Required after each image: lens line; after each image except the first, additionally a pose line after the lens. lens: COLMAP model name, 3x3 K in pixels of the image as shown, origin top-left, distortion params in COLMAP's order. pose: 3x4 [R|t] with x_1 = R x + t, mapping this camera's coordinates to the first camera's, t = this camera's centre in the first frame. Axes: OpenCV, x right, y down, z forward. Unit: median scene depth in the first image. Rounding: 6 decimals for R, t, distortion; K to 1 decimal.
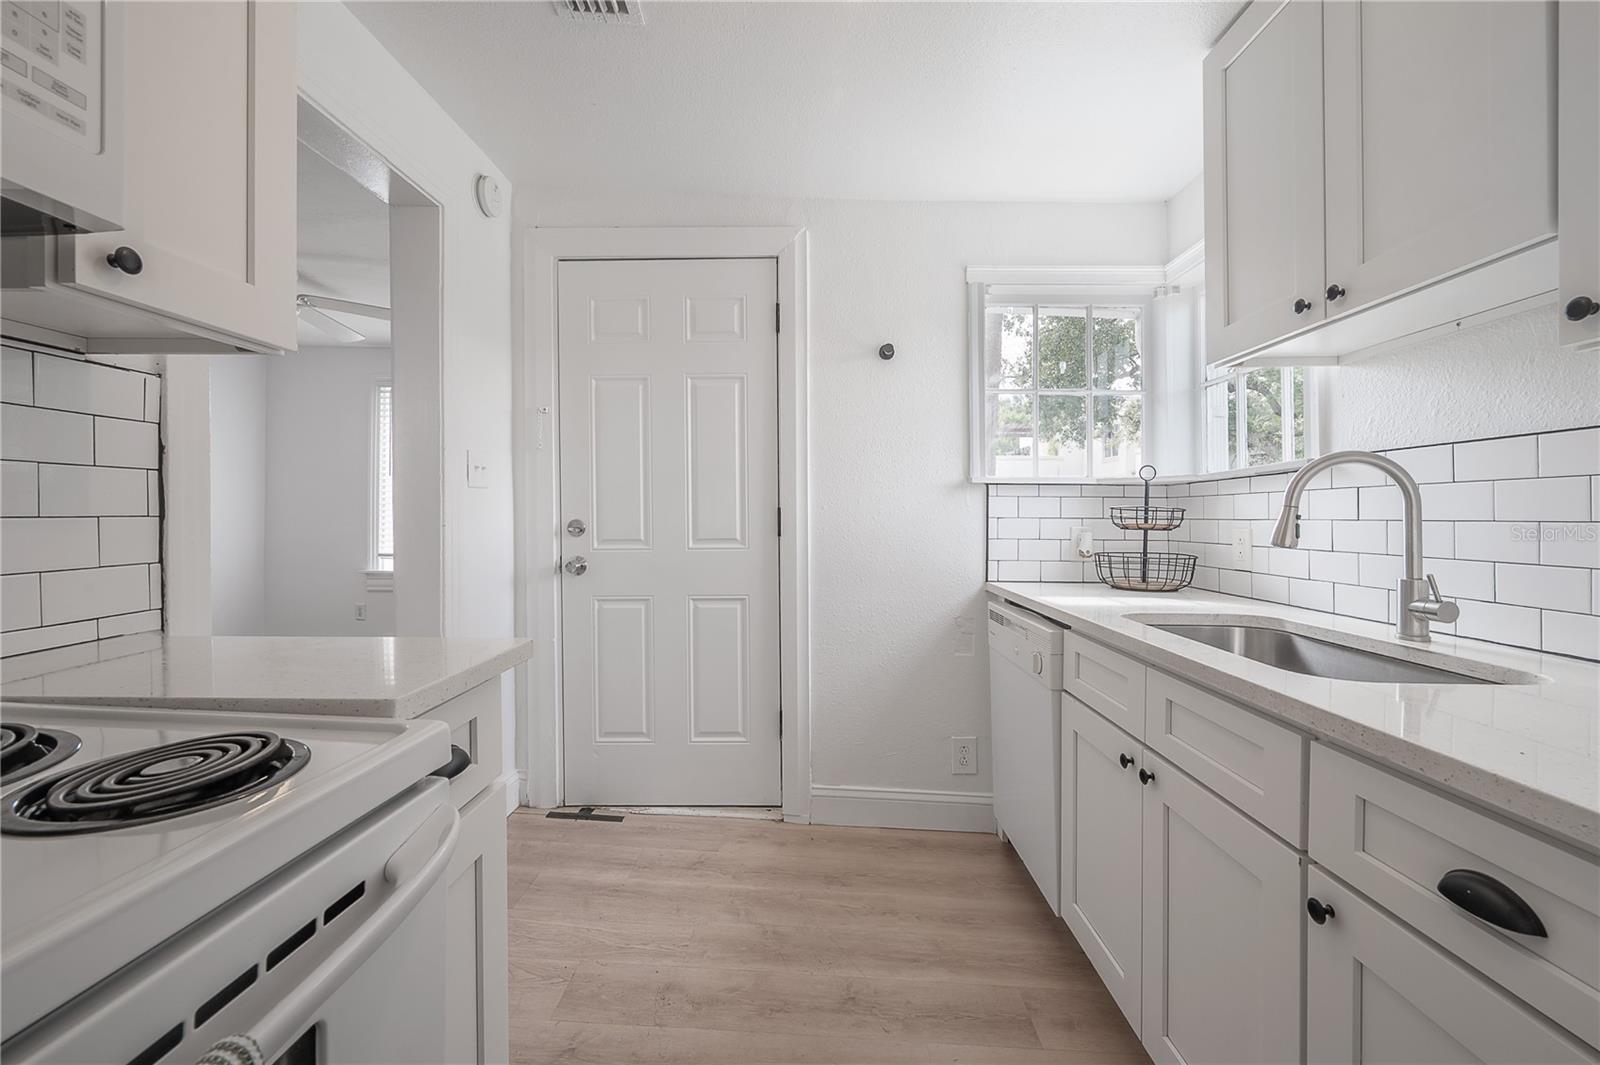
lens RADIAL K [[638.1, 0, 796.7], [0, 638.1, 521.9], [0, 0, 1]] dist [-0.000222, -0.000381]
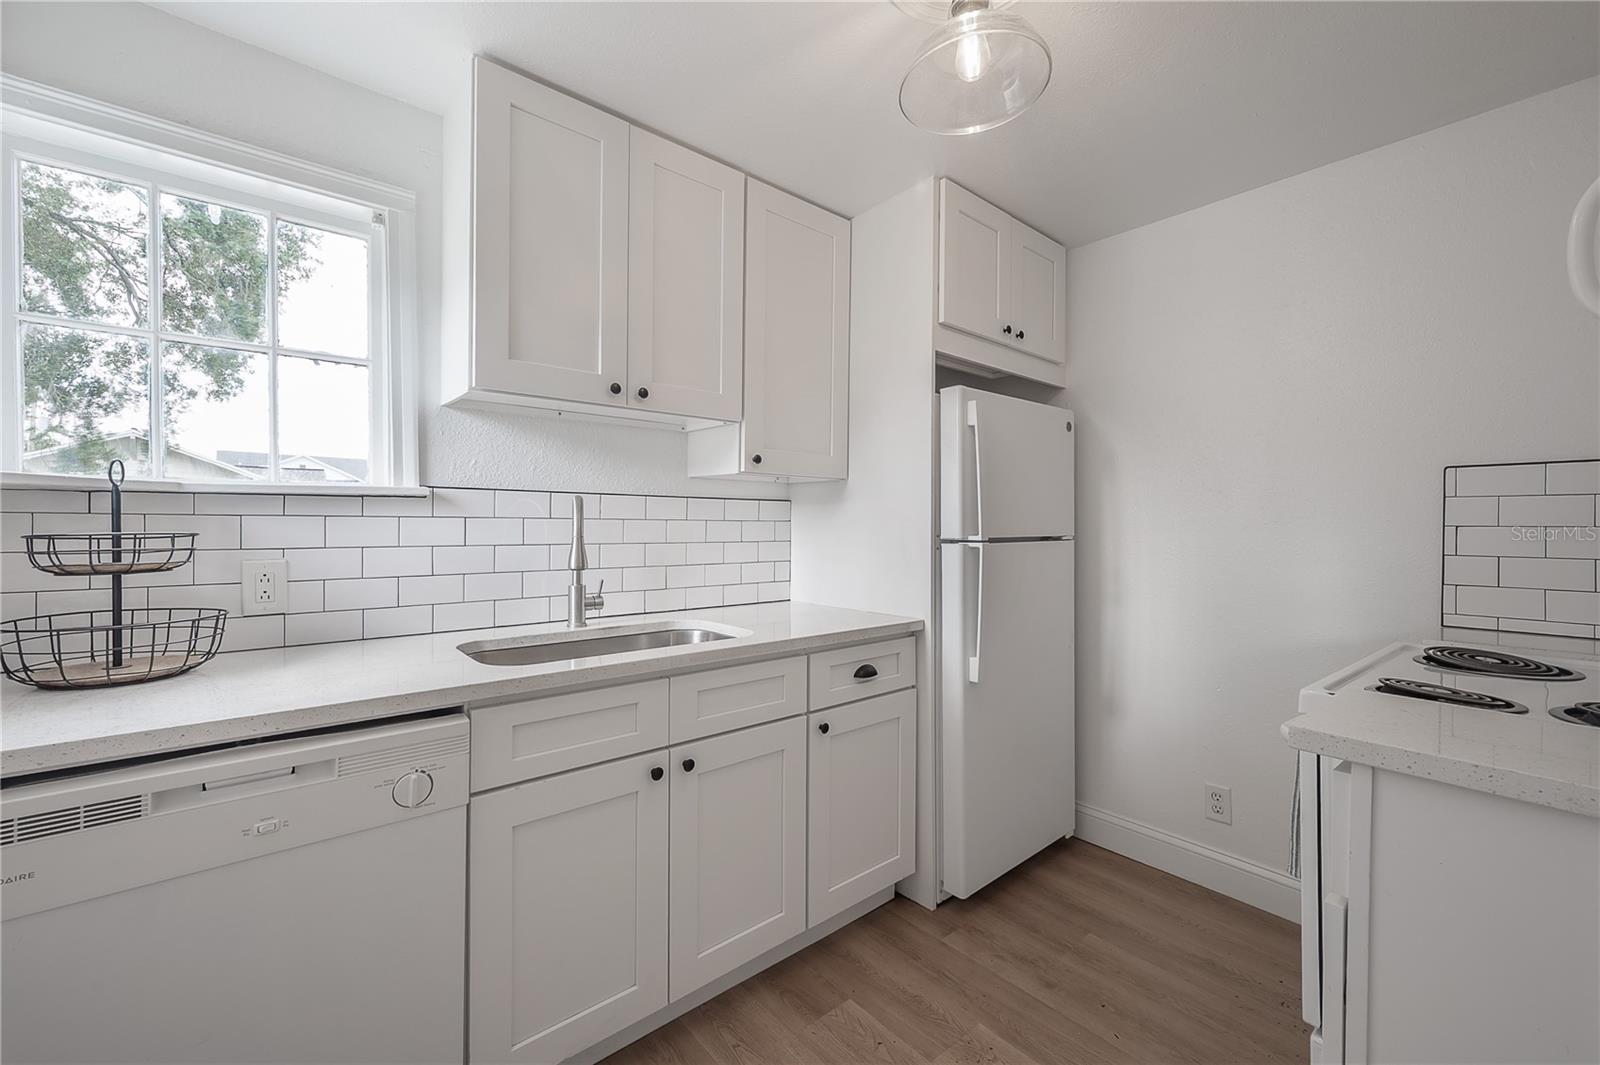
lens RADIAL K [[638.1, 0, 788.4], [0, 638.1, 528.3], [0, 0, 1]] dist [-0.000222, -0.000381]
pose [[-0.654569, -0.000204, 0.756002, -0.262551], [0.006280, 0.999964, 0.005708, -0.026376], [-0.755976, 0.008484, -0.654544, 0.921925]]
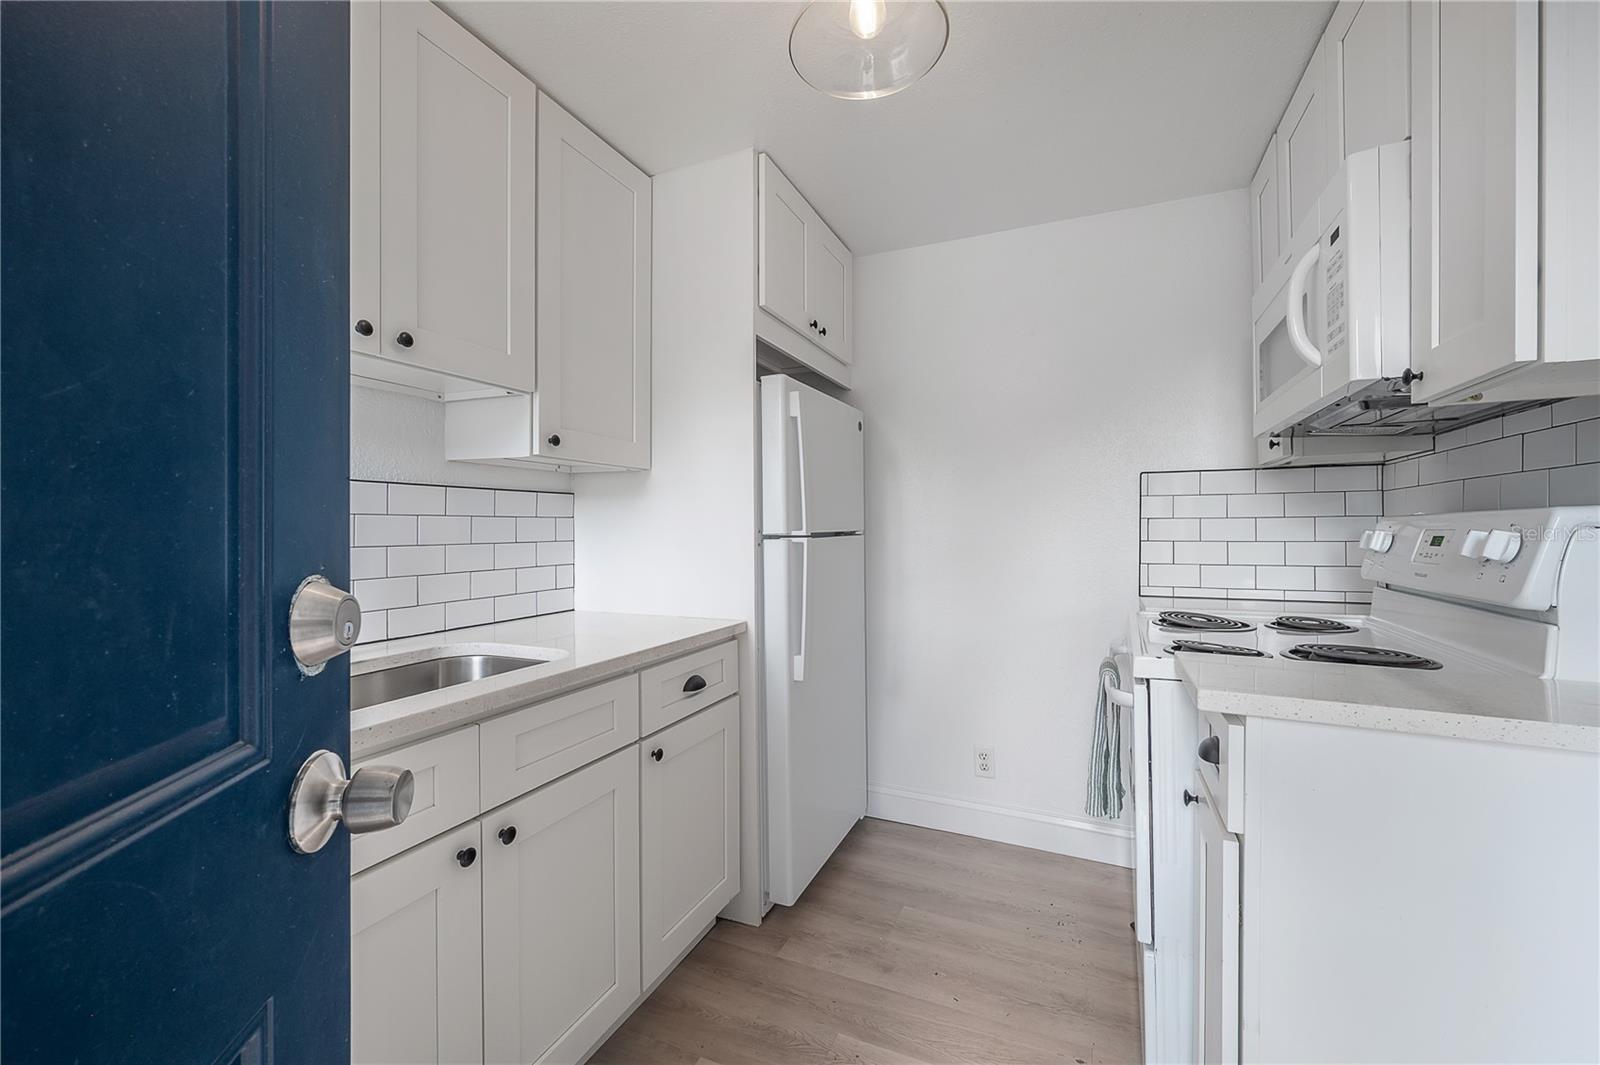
lens RADIAL K [[638.1, 0, 806.6], [0, 638.1, 533.6], [0, 0, 1]] dist [-0.000222, -0.000381]
pose [[-0.922961, 0.005311, 0.384857, -0.104438], [0.012745, 0.999778, 0.016770, -0.019902], [-0.384682, 0.020383, -0.922824, 0.936648]]
